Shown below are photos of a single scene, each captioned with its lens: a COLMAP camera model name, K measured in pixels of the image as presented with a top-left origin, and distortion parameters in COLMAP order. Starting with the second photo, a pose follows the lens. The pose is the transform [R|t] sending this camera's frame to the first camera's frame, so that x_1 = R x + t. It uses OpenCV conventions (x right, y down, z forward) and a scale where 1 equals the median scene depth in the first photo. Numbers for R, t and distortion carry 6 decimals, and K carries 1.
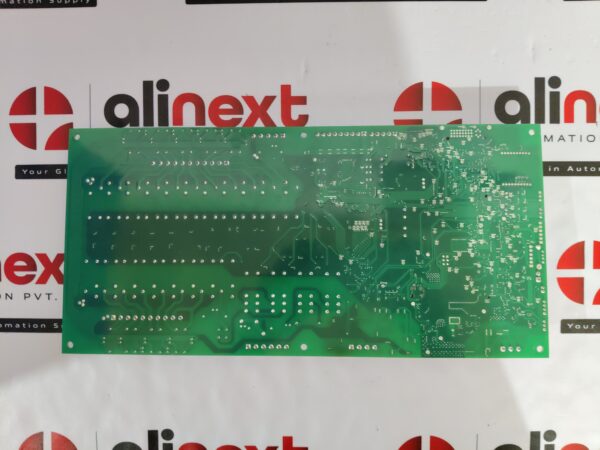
lens RADIAL K [[452.3, 0, 297.3], [0, 452.3, 220.3], [0, 0, 1]] dist [-0.003469, -0.050196]
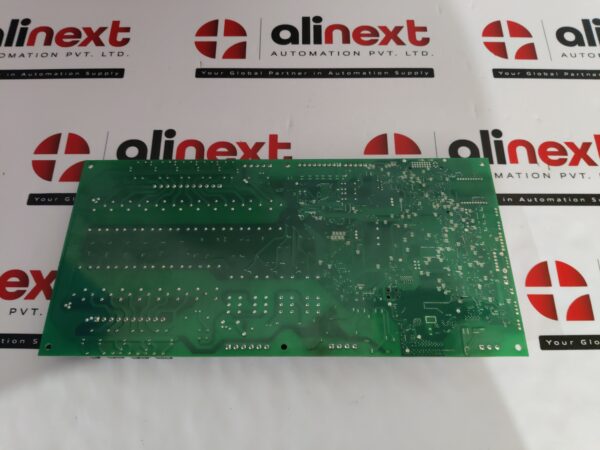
lens RADIAL K [[452.3, 0, 299.5], [0, 452.3, 225.0], [0, 0, 1]] dist [-0.003469, -0.050196]
pose [[0.999748, 0.012601, 0.018577, 0.026230], [-0.004875, 0.929704, -0.368274, 0.388728], [-0.021911, 0.368091, 0.929532, -0.028149]]
